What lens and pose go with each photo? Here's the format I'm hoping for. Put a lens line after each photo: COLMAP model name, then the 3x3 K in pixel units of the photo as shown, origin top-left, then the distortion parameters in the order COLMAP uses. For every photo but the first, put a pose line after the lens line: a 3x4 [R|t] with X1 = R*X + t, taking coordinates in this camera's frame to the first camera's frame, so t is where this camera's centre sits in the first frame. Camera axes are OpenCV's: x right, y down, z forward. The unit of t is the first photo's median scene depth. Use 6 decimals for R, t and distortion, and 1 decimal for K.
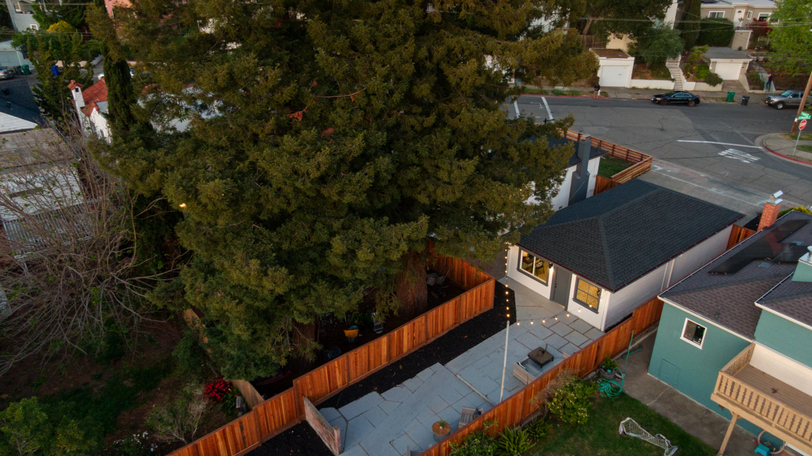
lens RADIAL K [[579.4, 0, 409.0], [0, 579.4, 228.9], [0, 0, 1]] dist [0.043692, -0.062534]
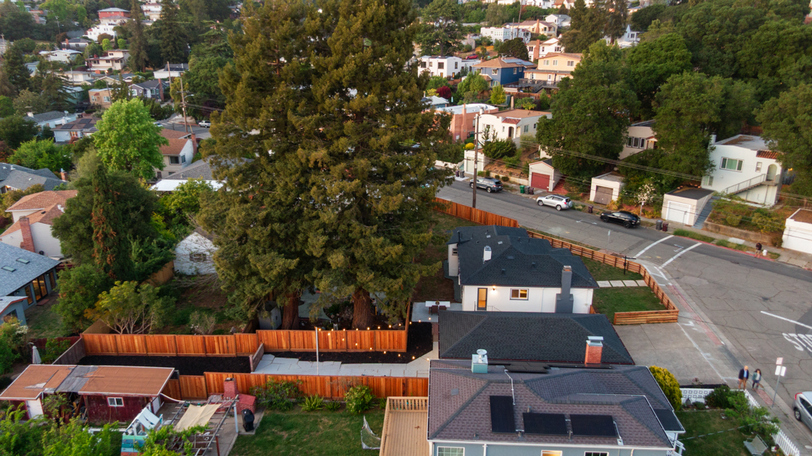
lens RADIAL K [[579.4, 0, 408.2], [0, 579.4, 228.1], [0, 0, 1]] dist [0.043692, -0.062534]
pose [[0.752032, 0.211902, -0.624136, 1.140181], [-0.307730, 0.950254, -0.048166, -0.106571], [0.582881, 0.228287, 0.779830, -0.251191]]
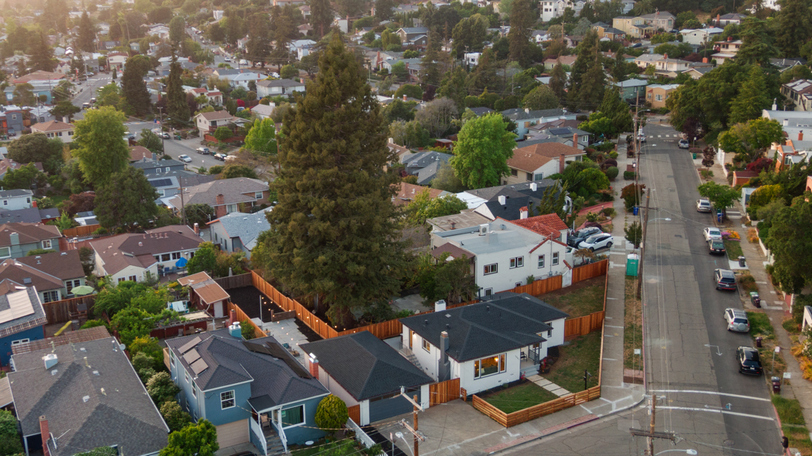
lens RADIAL K [[874.5, 0, 408.0], [0, 874.5, 227.3], [0, 0, 1]] dist [0.014527, 0.000000]
pose [[-0.167821, 0.273299, -0.947177, 3.052268], [-0.445456, 0.836097, 0.320174, -1.372412], [0.879434, 0.475657, -0.018572, 1.206291]]
